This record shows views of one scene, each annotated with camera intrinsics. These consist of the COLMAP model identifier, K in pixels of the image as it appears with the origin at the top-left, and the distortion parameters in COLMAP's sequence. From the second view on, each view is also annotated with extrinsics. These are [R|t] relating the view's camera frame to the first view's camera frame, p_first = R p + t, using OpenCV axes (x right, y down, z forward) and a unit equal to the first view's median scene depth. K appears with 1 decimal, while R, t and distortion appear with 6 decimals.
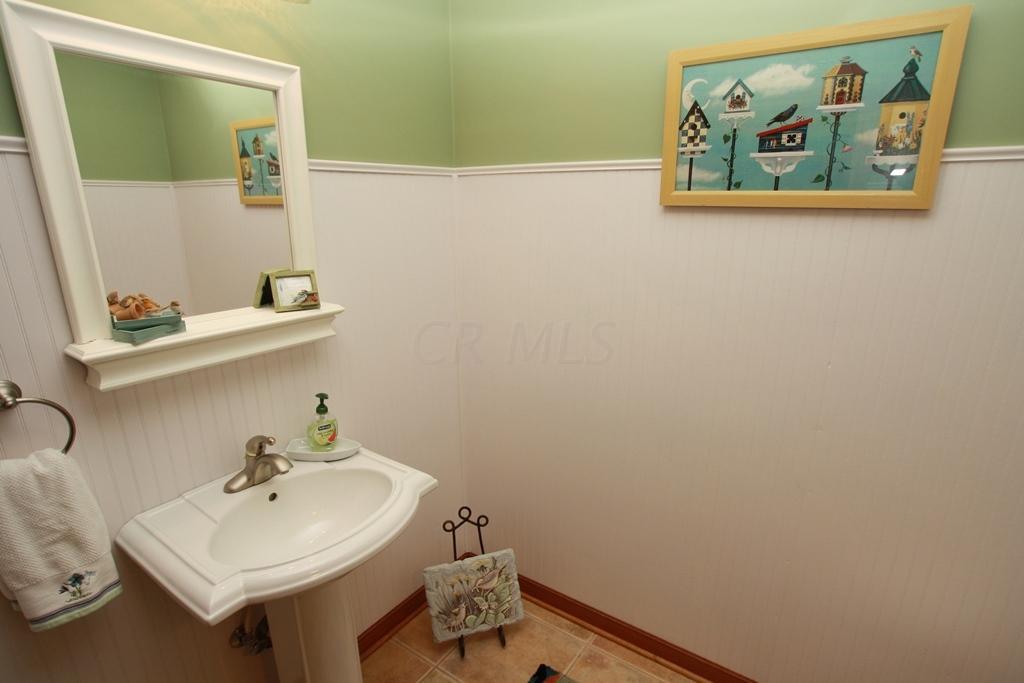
lens RADIAL K [[517.0, 0, 523.3], [0, 517.0, 355.2], [0, 0, 1]] dist [-0.058967, 0.029115]
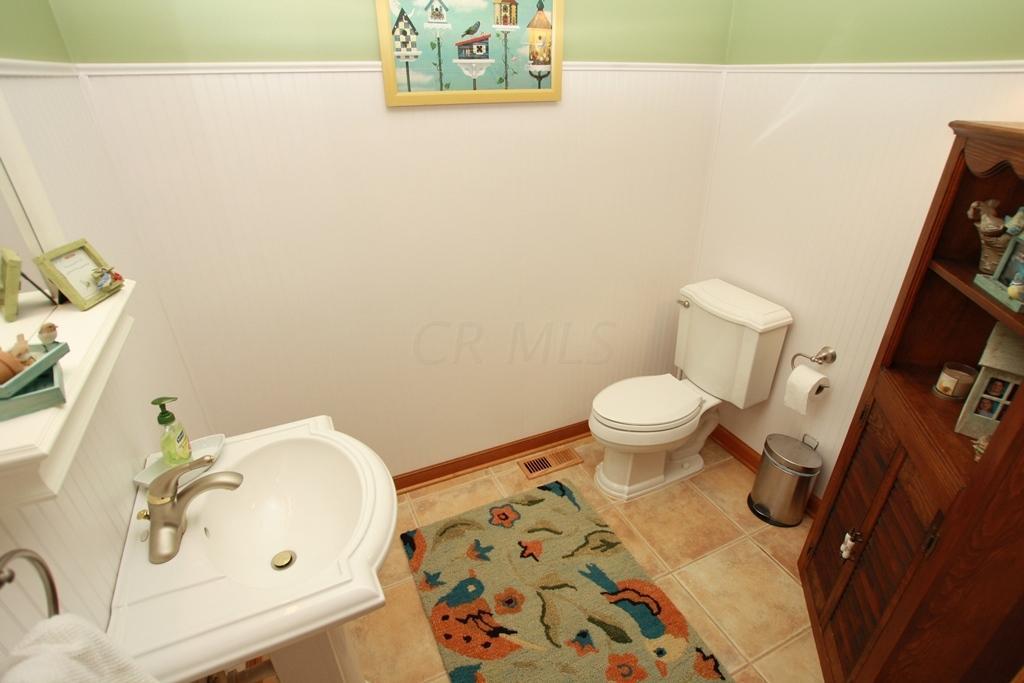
lens RADIAL K [[516.4, 0, 521.8], [0, 516.4, 362.7], [0, 0, 1]] dist [-0.078891, 0.037201]
pose [[0.511802, -0.425670, 0.746233, -0.719378], [0.248832, 0.904835, 0.345480, -0.105091], [-0.822278, 0.008869, 0.569017, 0.153370]]
